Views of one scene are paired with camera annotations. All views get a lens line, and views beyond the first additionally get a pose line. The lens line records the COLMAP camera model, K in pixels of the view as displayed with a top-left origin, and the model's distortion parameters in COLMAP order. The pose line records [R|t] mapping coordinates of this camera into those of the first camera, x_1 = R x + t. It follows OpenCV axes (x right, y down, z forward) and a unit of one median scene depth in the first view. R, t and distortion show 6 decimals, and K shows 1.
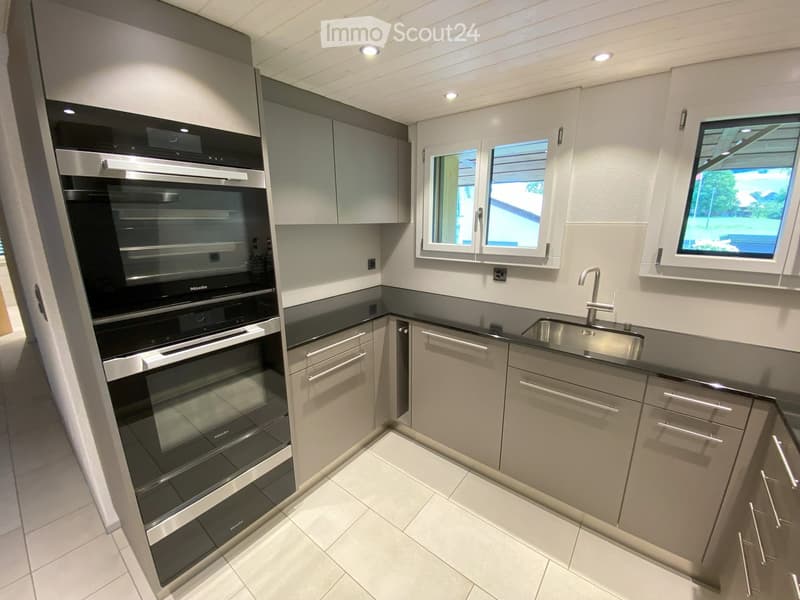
lens RADIAL K [[324.3, 0, 402.8], [0, 324.3, 300.0], [0, 0, 1]] dist [0.000935, -0.010784]
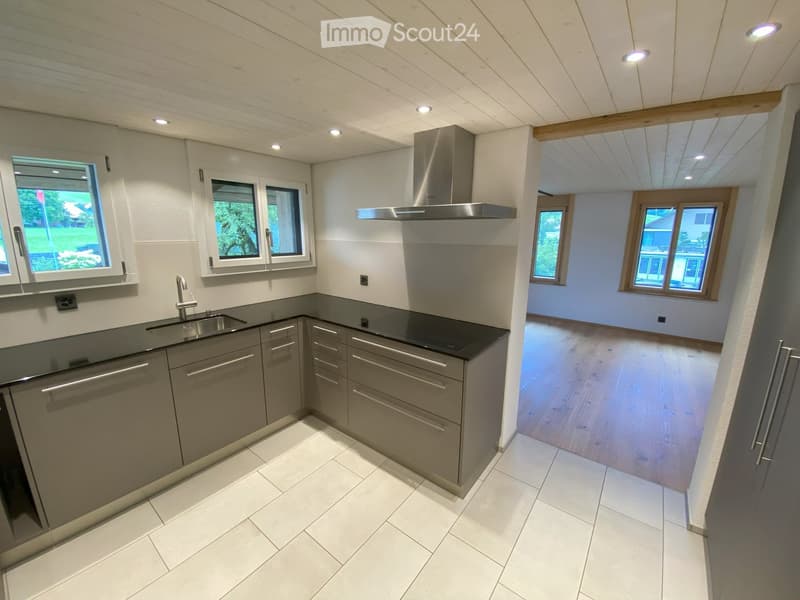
lens RADIAL K [[324.3, 0, 402.8], [0, 324.3, 300.0], [0, 0, 1]] dist [0.000935, -0.010784]
pose [[-0.022609, -0.203561, 0.978801, -0.621472], [0.232810, 0.951063, 0.203170, -0.054861], [-0.972259, 0.232468, 0.025889, 0.106503]]
